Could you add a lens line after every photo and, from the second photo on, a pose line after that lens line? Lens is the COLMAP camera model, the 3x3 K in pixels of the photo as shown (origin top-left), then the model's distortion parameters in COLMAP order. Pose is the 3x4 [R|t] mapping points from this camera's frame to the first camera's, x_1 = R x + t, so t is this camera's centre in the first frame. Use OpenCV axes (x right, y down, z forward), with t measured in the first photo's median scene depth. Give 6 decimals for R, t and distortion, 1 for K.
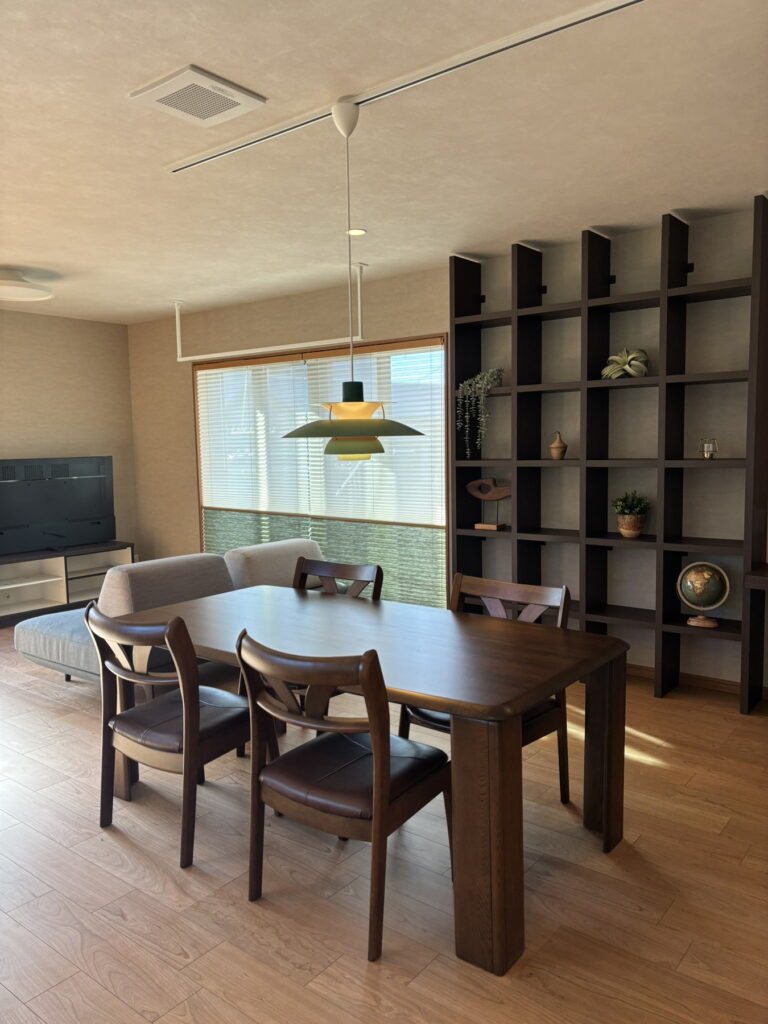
lens RADIAL K [[777.0, 0, 383.5], [0, 777.0, 511.8], [0, 0, 1]] dist [0.060241, -0.044627]
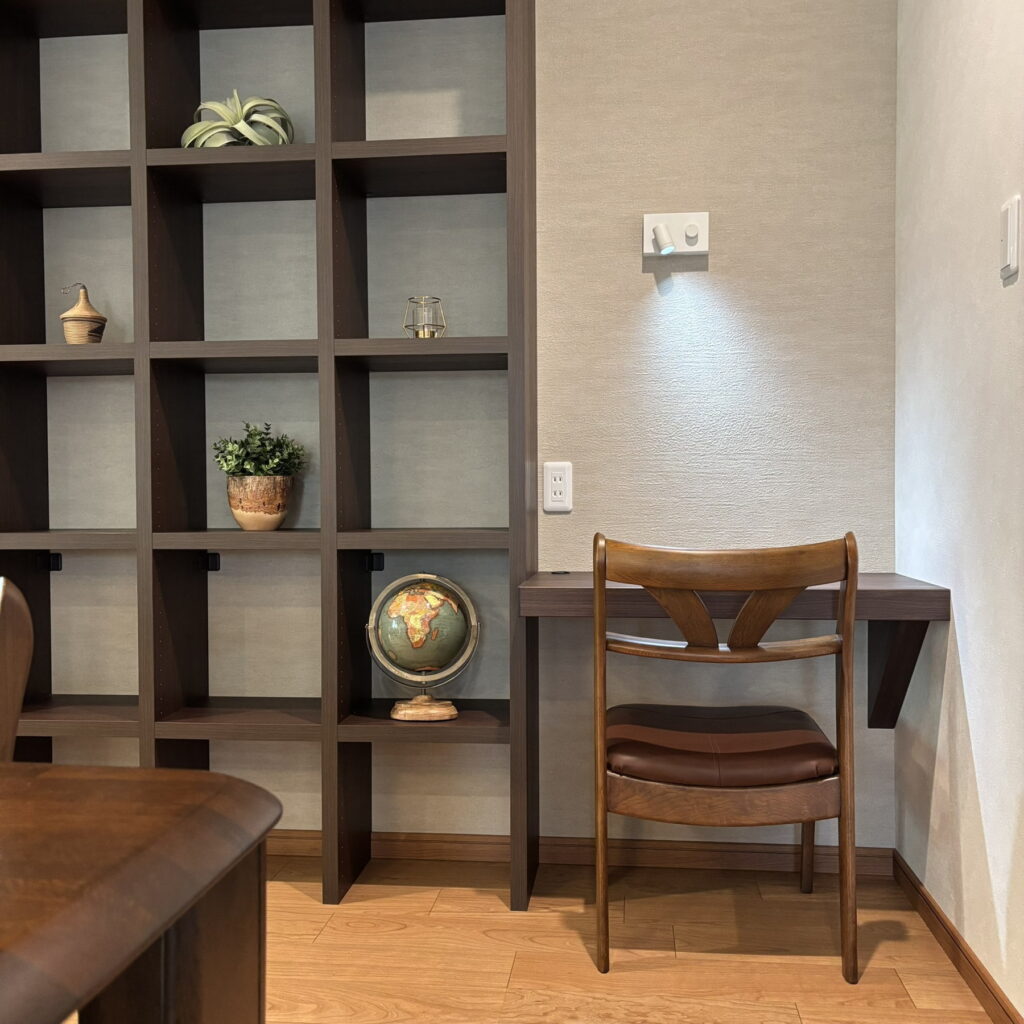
lens RADIAL K [[1037.8, 0, 533.0], [0, 1037.8, 518.6], [0, 0, 1]] dist [0.036372, 0.000000]
pose [[0.839265, 0.004347, 0.543705, 0.133517], [0.038929, 0.996921, -0.068060, 0.071987], [-0.542327, 0.078286, 0.836512, 0.448201]]
